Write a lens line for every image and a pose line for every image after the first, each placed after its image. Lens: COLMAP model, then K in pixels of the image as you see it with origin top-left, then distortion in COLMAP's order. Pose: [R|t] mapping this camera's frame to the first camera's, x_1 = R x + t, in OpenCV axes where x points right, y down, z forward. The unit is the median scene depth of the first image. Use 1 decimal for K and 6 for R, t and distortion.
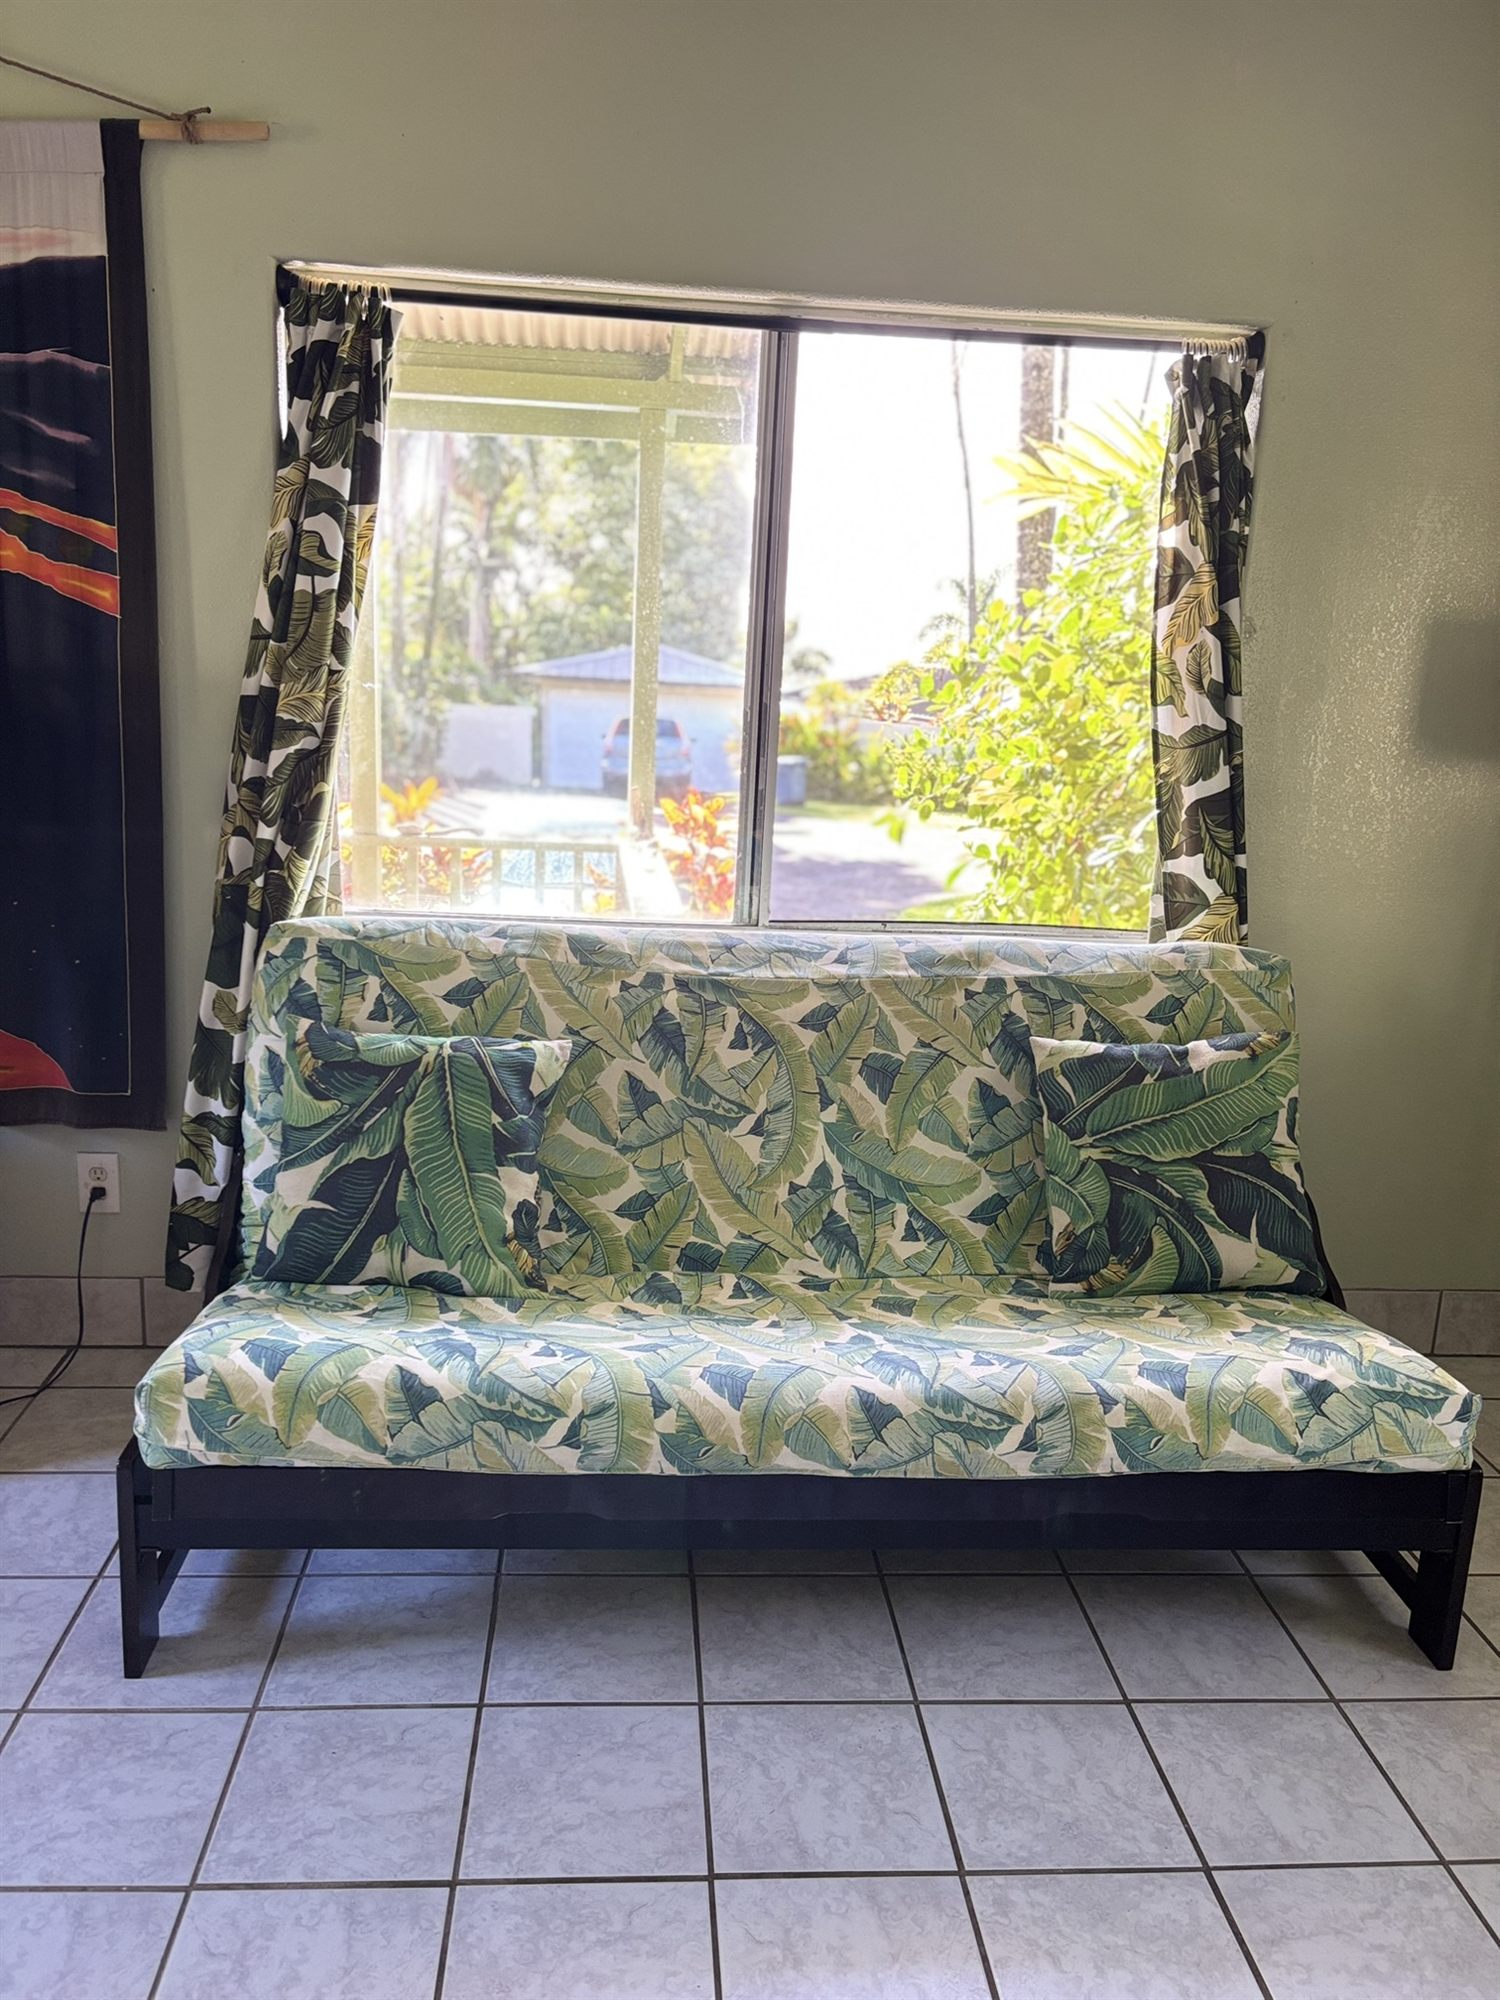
lens RADIAL K [[1524.1, 0, 746.7], [0, 1524.1, 990.7], [0, 0, 1]] dist [0.036954, -0.036971]
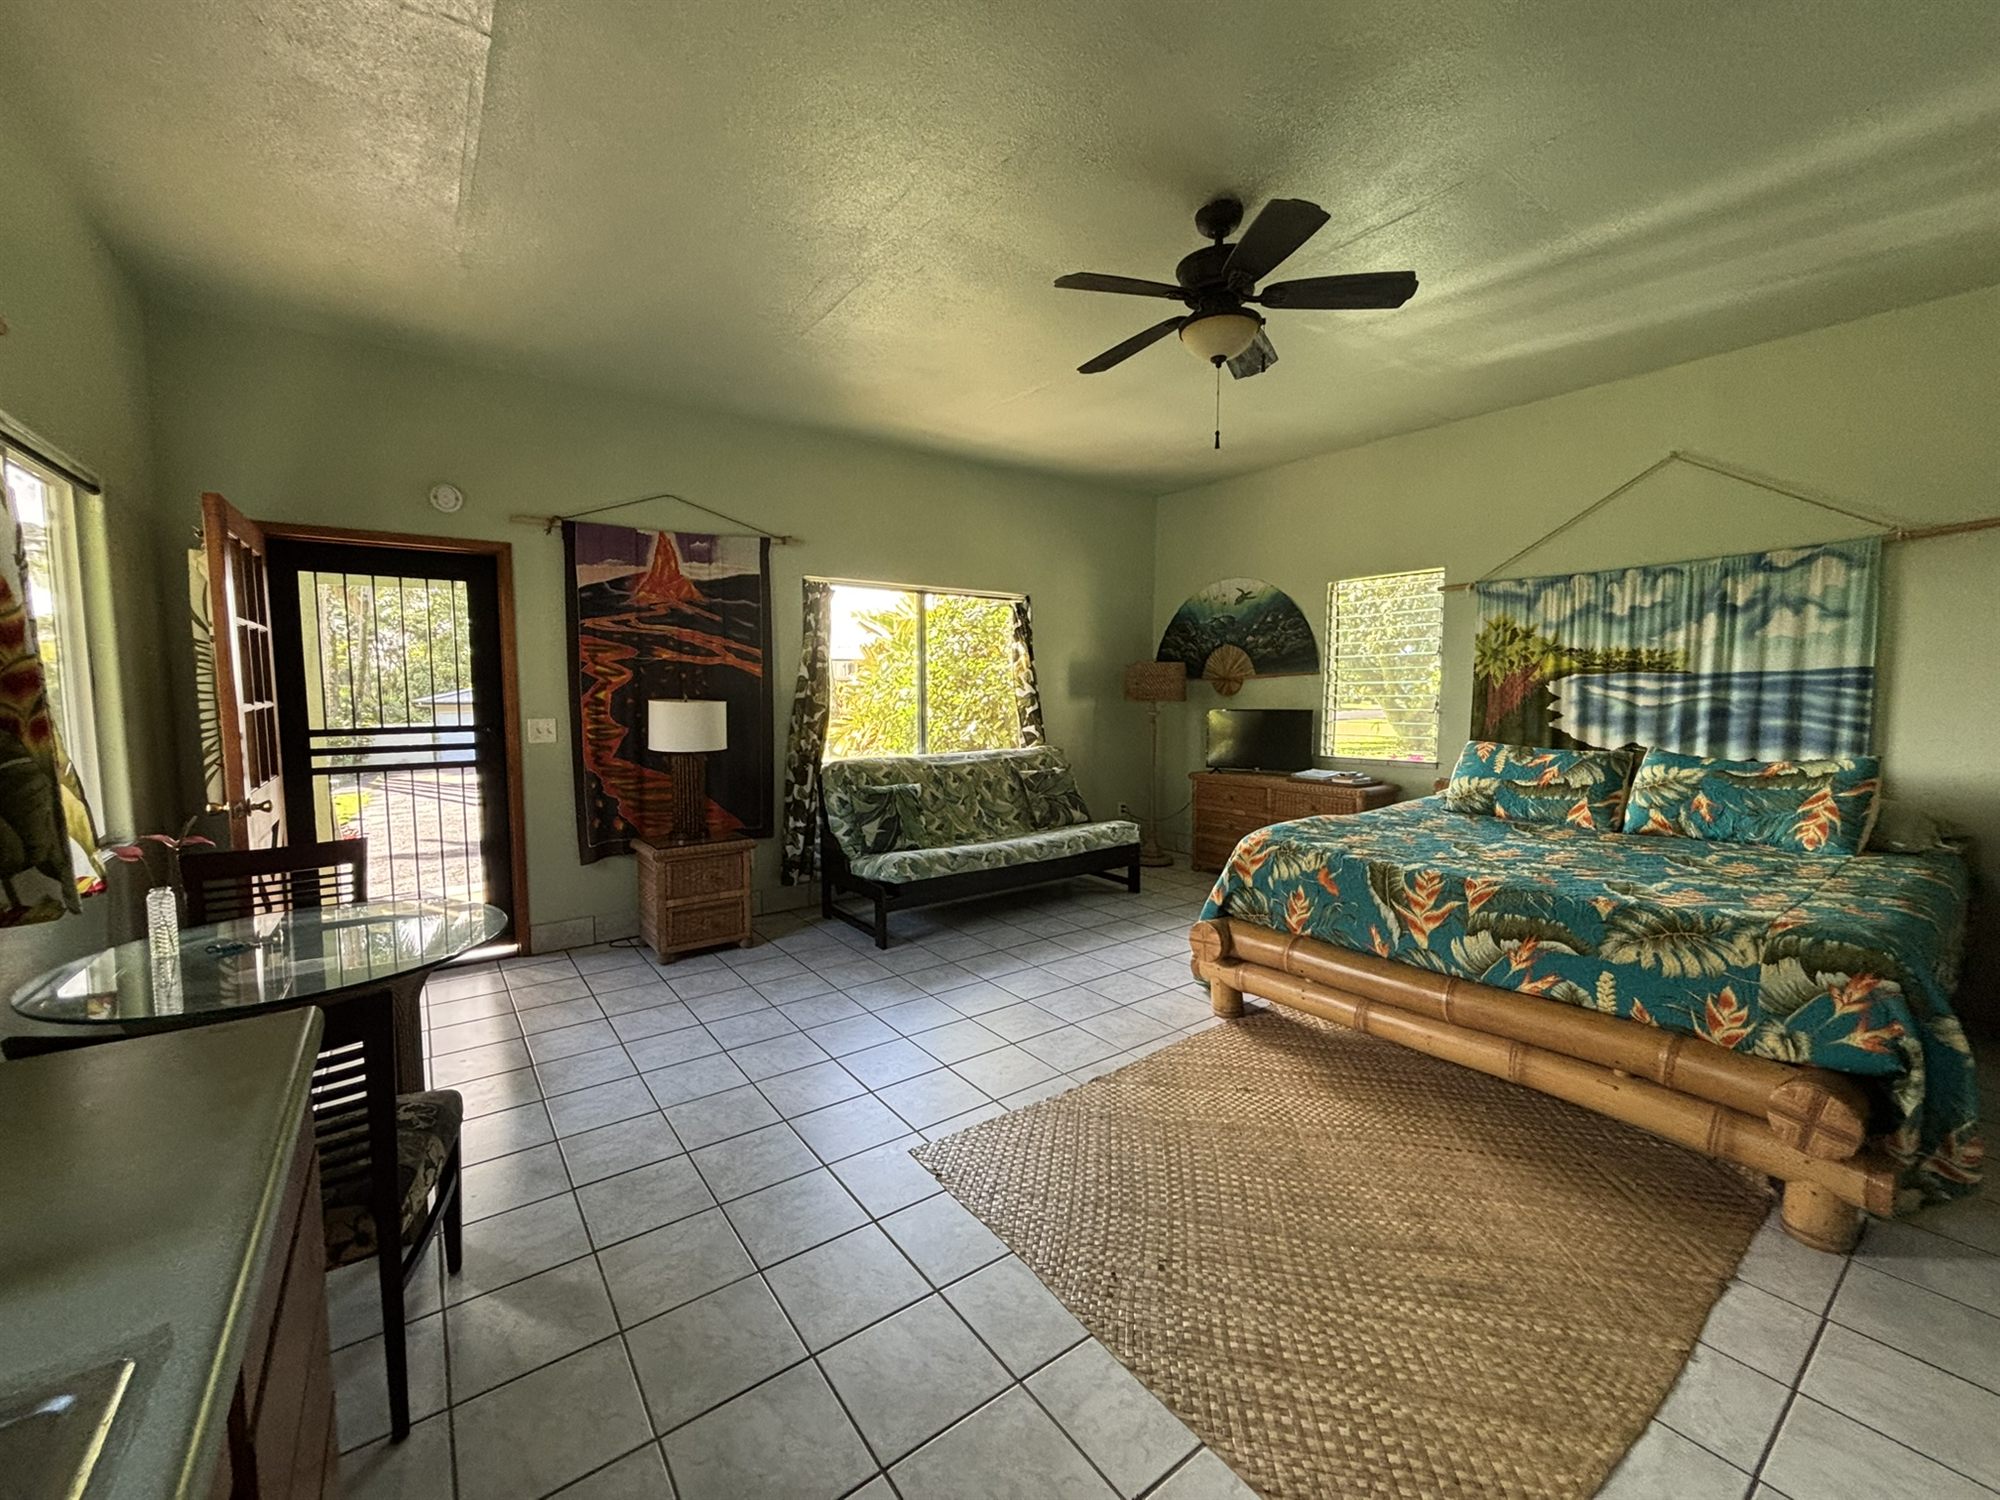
lens RADIAL K [[814.5, 0, 995.0], [0, 814.5, 746.9], [0, 0, 1]] dist [0.003744, 0.002020]
pose [[0.842119, -0.087386, 0.532165, -0.943852], [0.156774, 0.983837, -0.086531, 0.135648], [-0.516002, 0.156299, 0.842207, -0.716134]]
